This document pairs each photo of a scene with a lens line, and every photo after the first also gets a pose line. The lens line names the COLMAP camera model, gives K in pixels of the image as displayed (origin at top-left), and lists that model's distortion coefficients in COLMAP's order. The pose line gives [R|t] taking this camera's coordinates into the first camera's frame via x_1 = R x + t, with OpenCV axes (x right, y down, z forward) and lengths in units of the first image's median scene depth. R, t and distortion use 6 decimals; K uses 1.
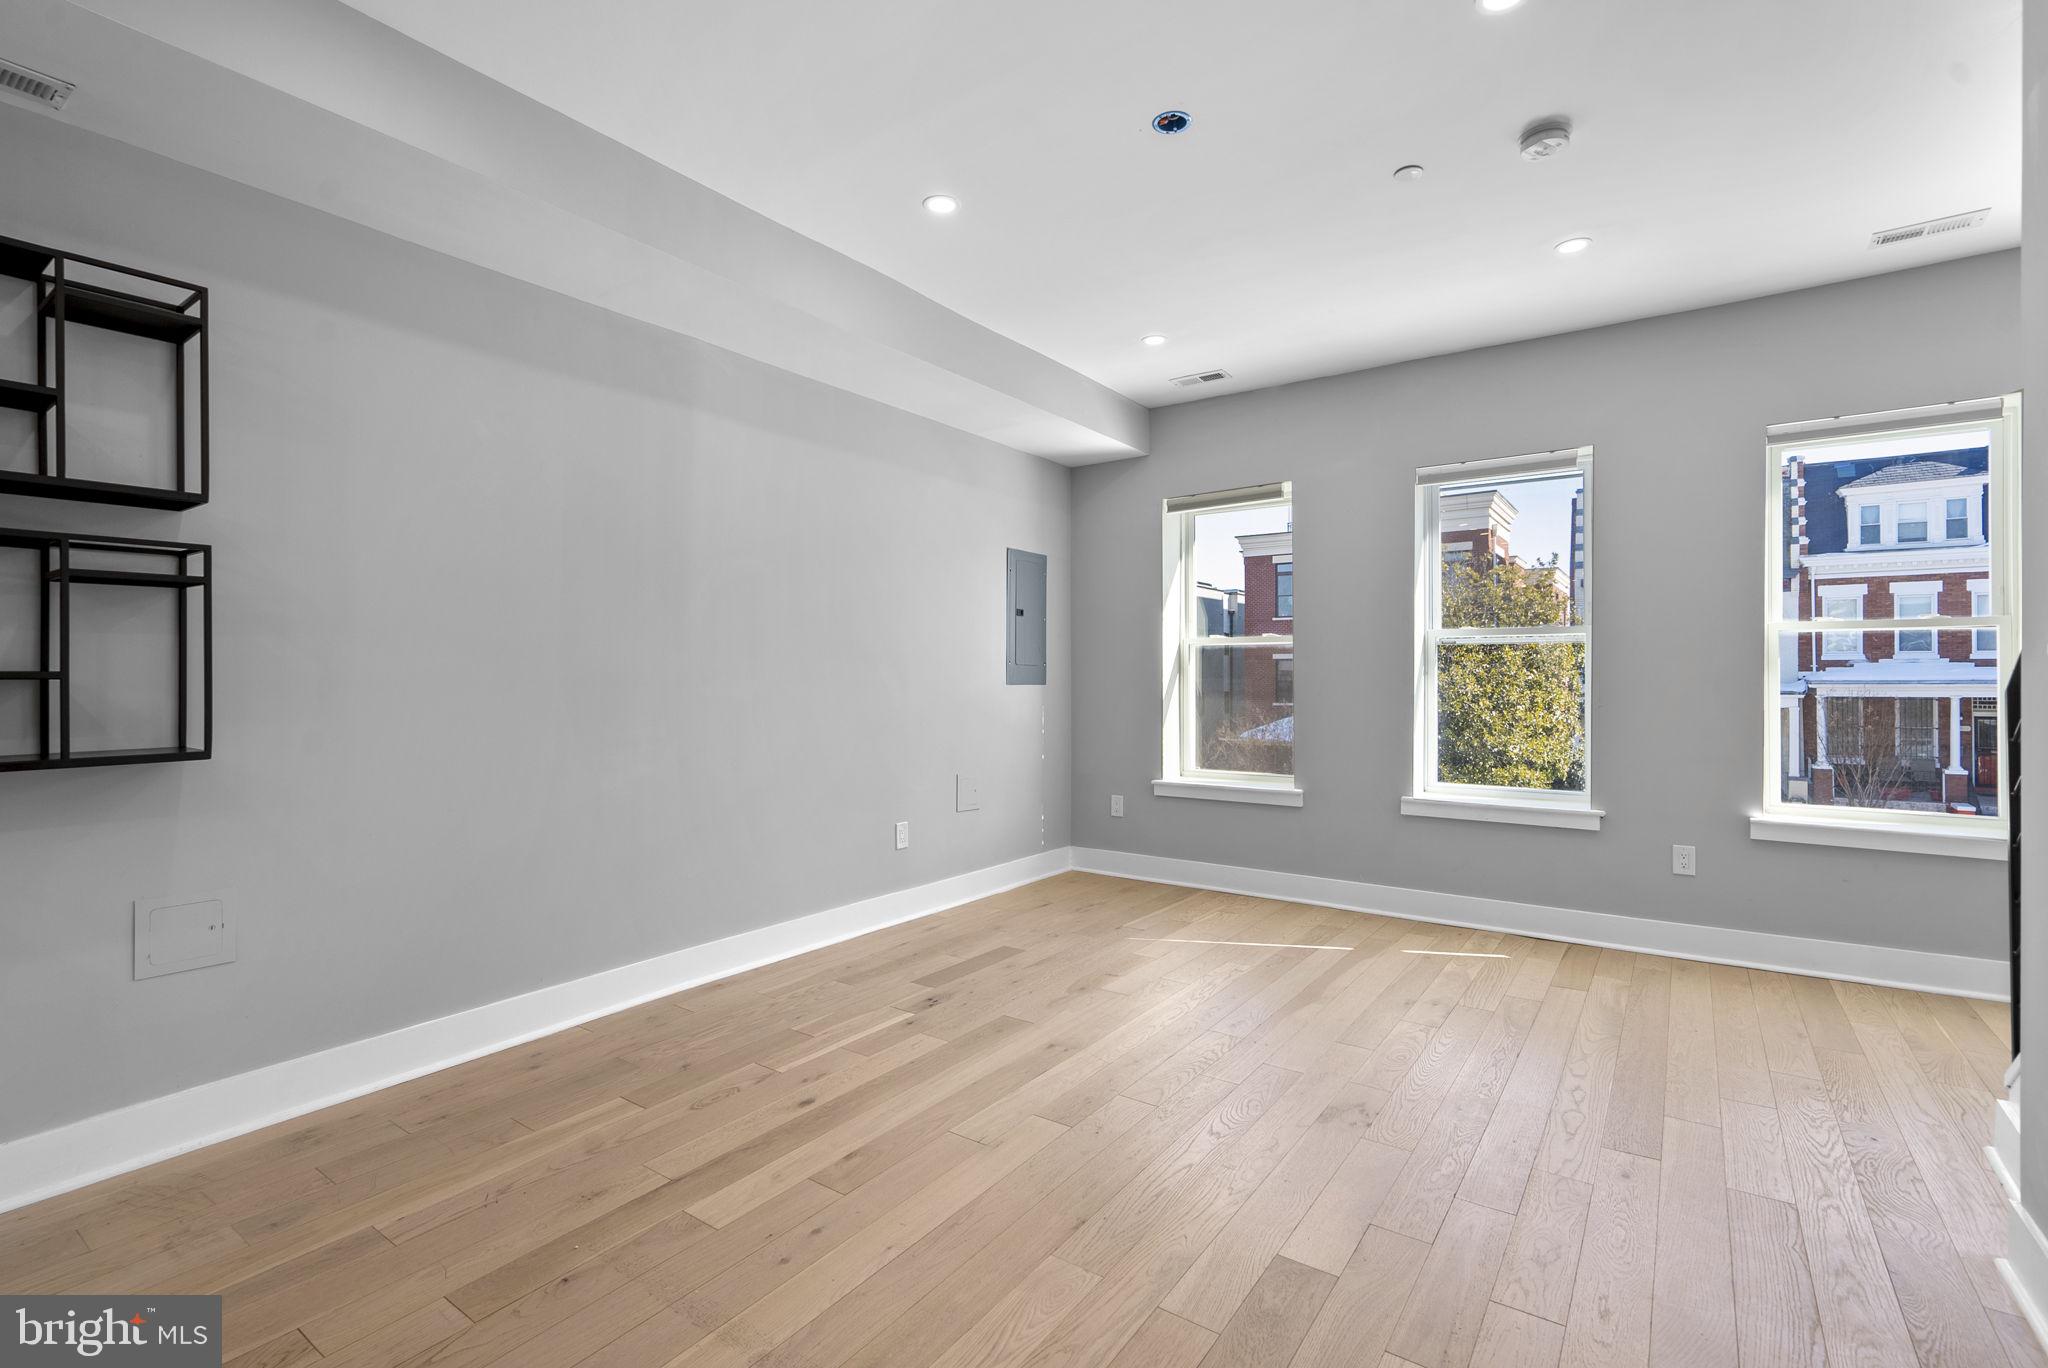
lens RADIAL K [[944.6, 0, 1013.9], [0, 944.6, 685.3], [0, 0, 1]] dist [-0.003736, 0.001009]
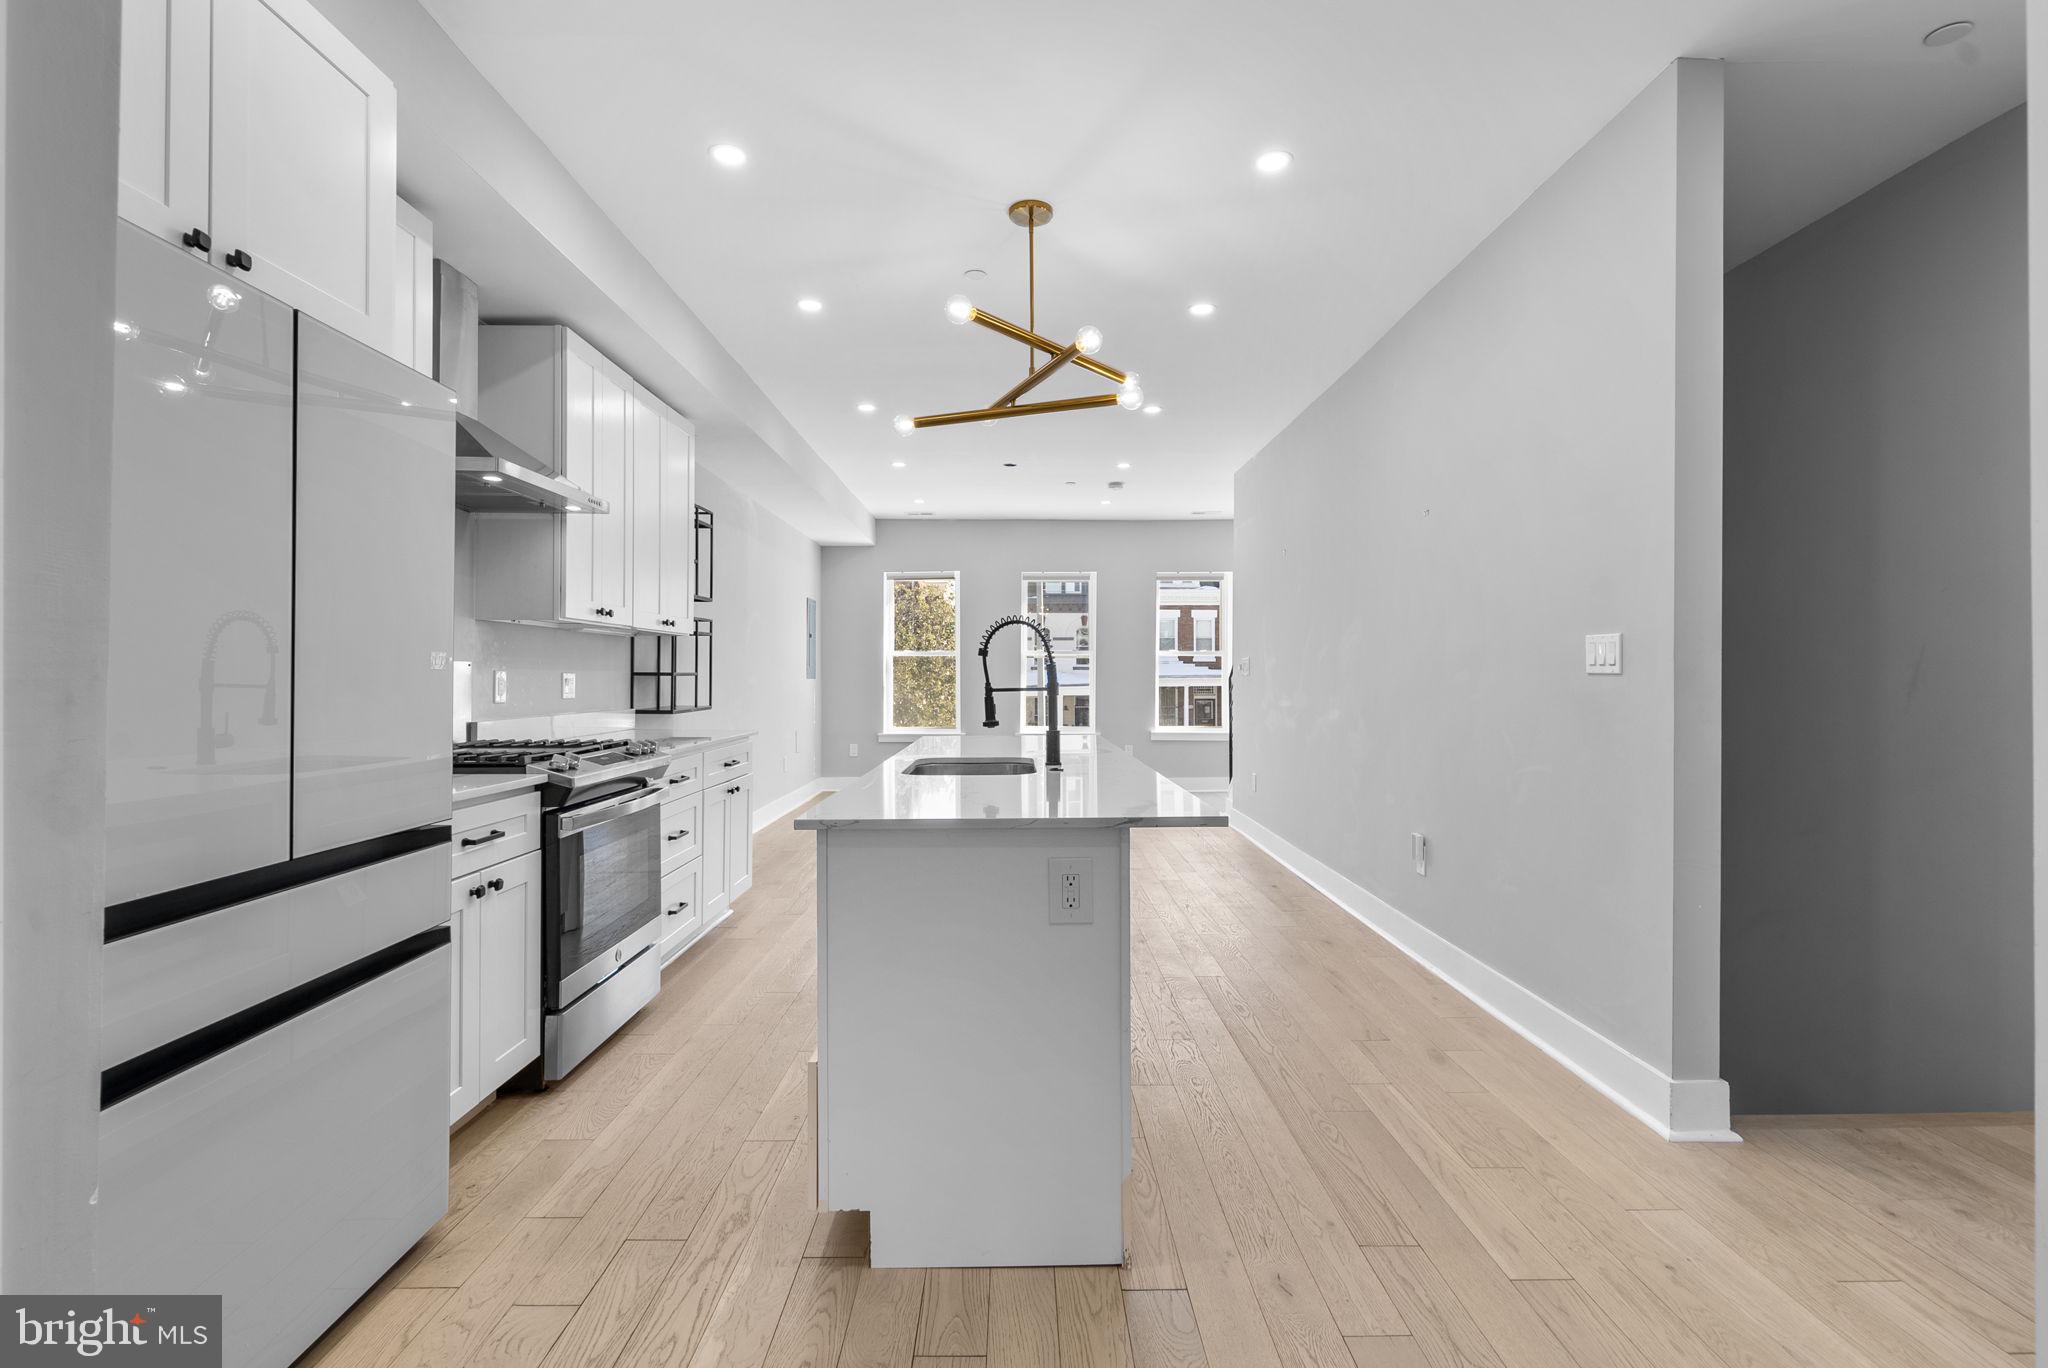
lens RADIAL K [[944.6, 0, 1027.8], [0, 944.6, 680.7], [0, 0, 1]] dist [-0.003736, 0.001009]
pose [[0.810916, -0.006063, 0.585131, -1.097612], [0.006696, 0.999977, 0.001082, 0.006089], [-0.585124, 0.003041, 0.810938, -0.962754]]
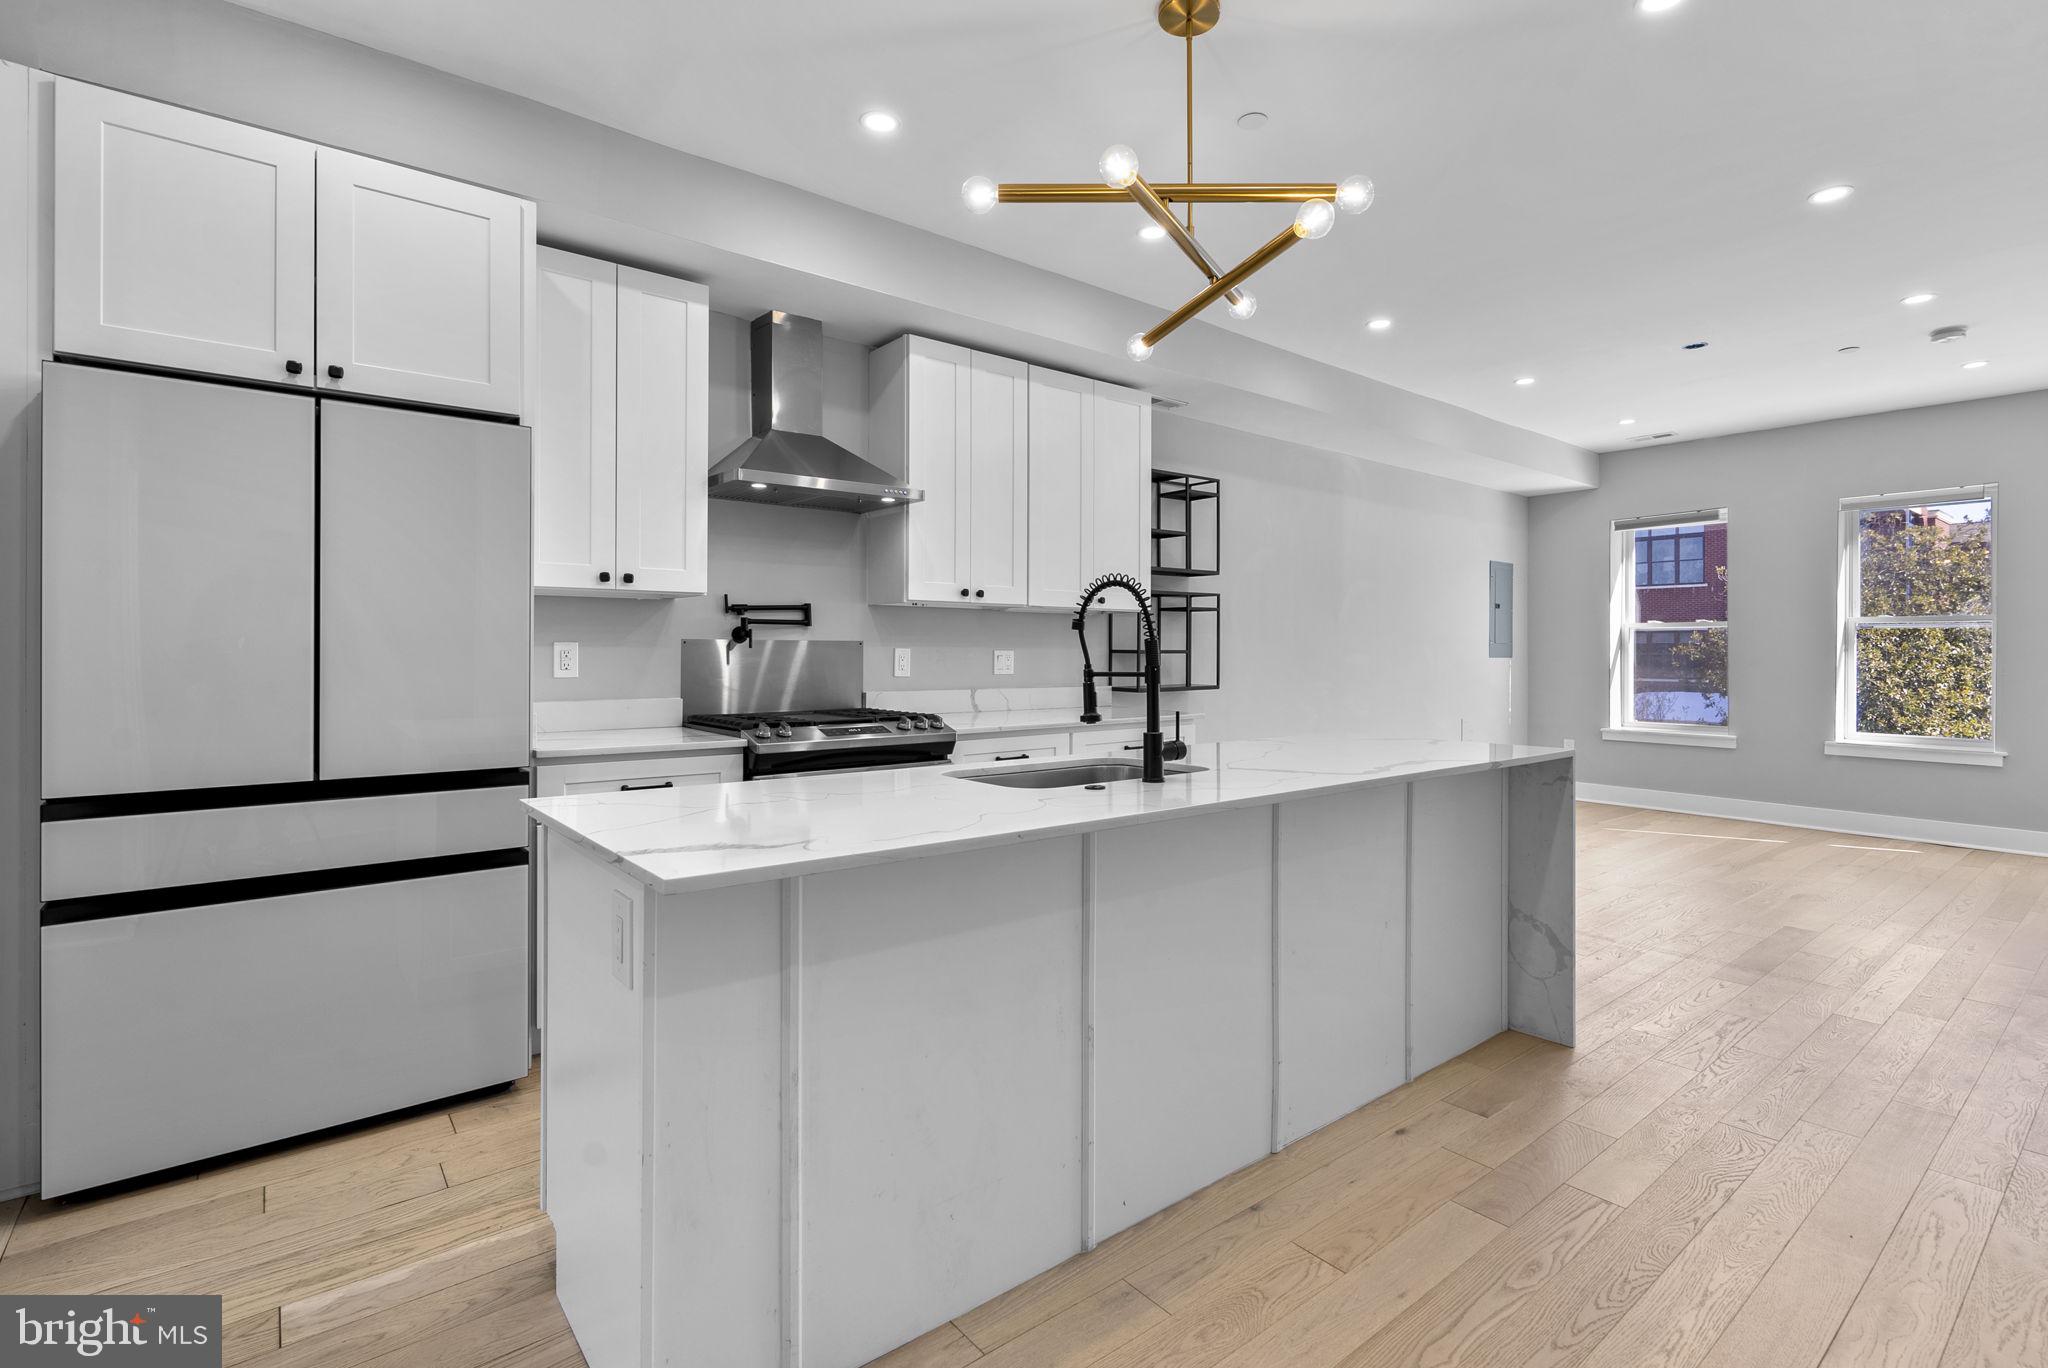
lens RADIAL K [[944.6, 0, 1035.4], [0, 944.6, 659.3], [0, 0, 1]] dist [-0.003736, 0.001009]
pose [[0.962508, 0.003418, -0.271233, -0.453771], [-0.003277, 0.999994, 0.000970, 0.004436], [0.271235, -0.000045, 0.962513, -0.880539]]
